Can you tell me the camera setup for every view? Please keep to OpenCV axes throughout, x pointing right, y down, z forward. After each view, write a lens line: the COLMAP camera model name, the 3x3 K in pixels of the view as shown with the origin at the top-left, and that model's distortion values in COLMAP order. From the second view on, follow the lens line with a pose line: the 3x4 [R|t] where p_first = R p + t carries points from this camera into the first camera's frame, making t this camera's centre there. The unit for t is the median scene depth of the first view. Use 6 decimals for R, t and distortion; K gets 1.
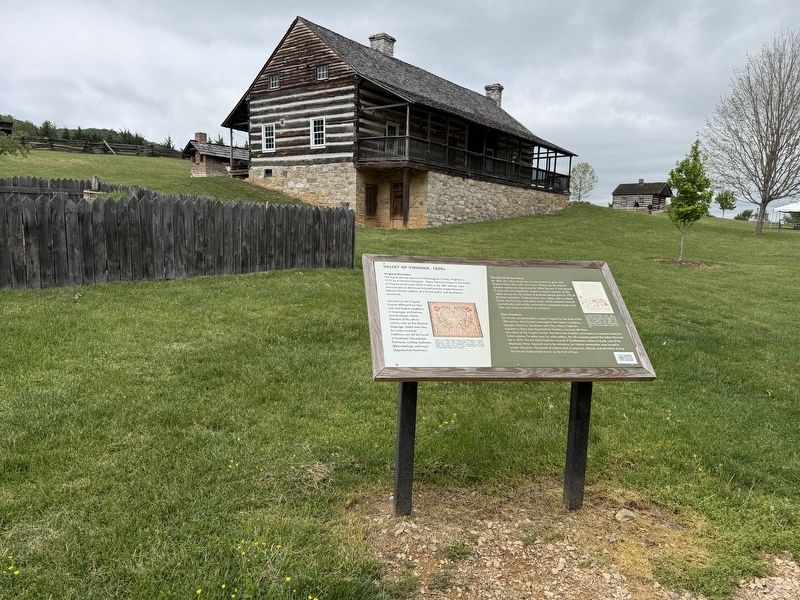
lens RADIAL K [[589.3, 0, 402.6], [0, 589.3, 305.5], [0, 0, 1]] dist [0.041379, -0.061787]
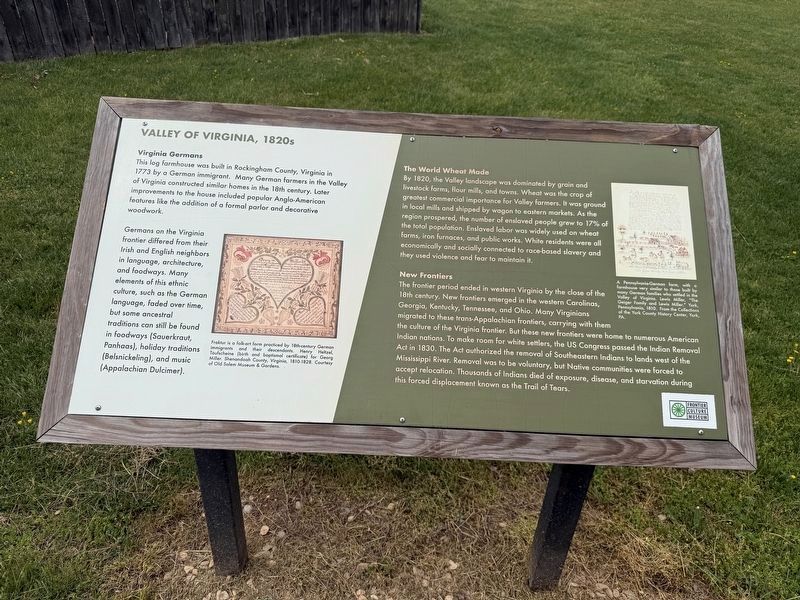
lens RADIAL K [[589.3, 0, 380.3], [0, 589.3, 335.5], [0, 0, 1]] dist [0.041379, -0.061787]
pose [[0.977748, 0.113971, -0.176123, 0.224803], [-0.030375, 0.907616, 0.418702, -0.115985], [0.207572, -0.404035, 0.890881, 0.587238]]
